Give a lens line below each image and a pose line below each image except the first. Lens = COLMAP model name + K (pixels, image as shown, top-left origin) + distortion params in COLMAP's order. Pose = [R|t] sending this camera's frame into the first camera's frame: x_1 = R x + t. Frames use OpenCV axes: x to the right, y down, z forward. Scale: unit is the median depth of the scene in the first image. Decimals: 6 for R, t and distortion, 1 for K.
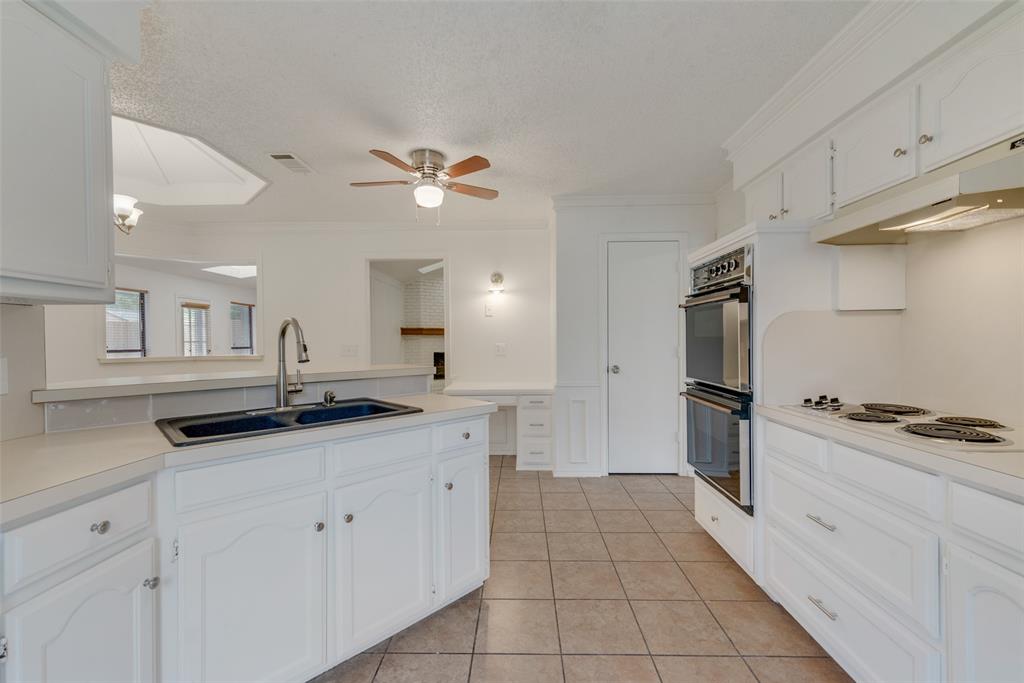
lens RADIAL K [[444.5, 0, 518.8], [0, 444.5, 336.1], [0, 0, 1]] dist [0.021201, -0.006689]
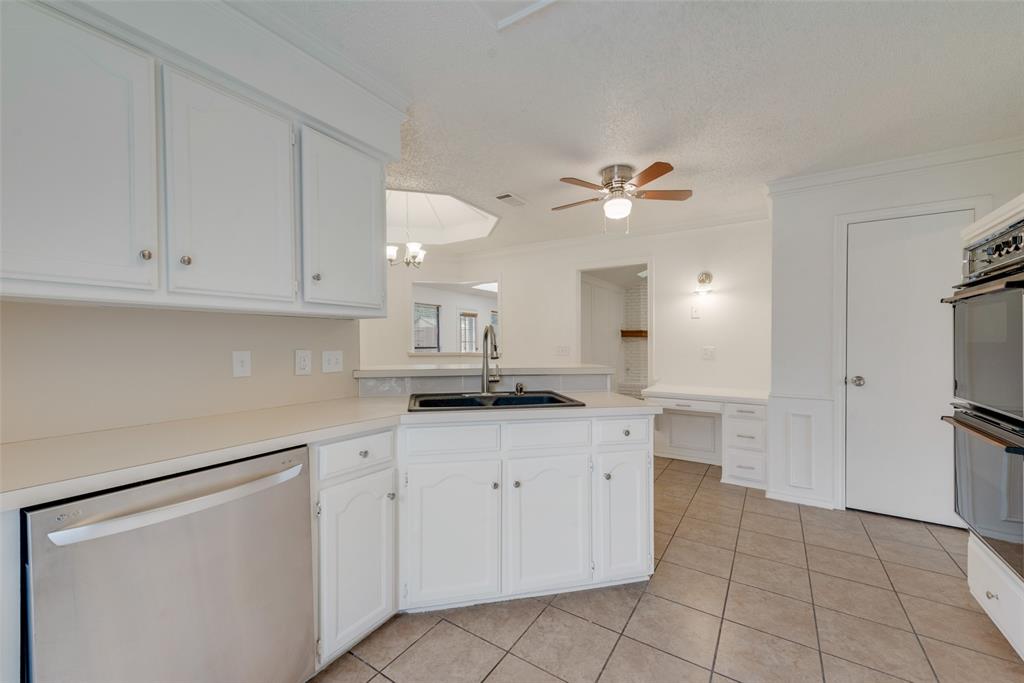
lens RADIAL K [[444.5, 0, 518.8], [0, 444.5, 336.1], [0, 0, 1]] dist [0.021201, -0.006689]
pose [[0.832640, 0.002290, -0.553809, 0.197027], [-0.003530, 0.999993, -0.001171, -0.004195], [0.553803, 0.002930, 0.832643, -0.023947]]
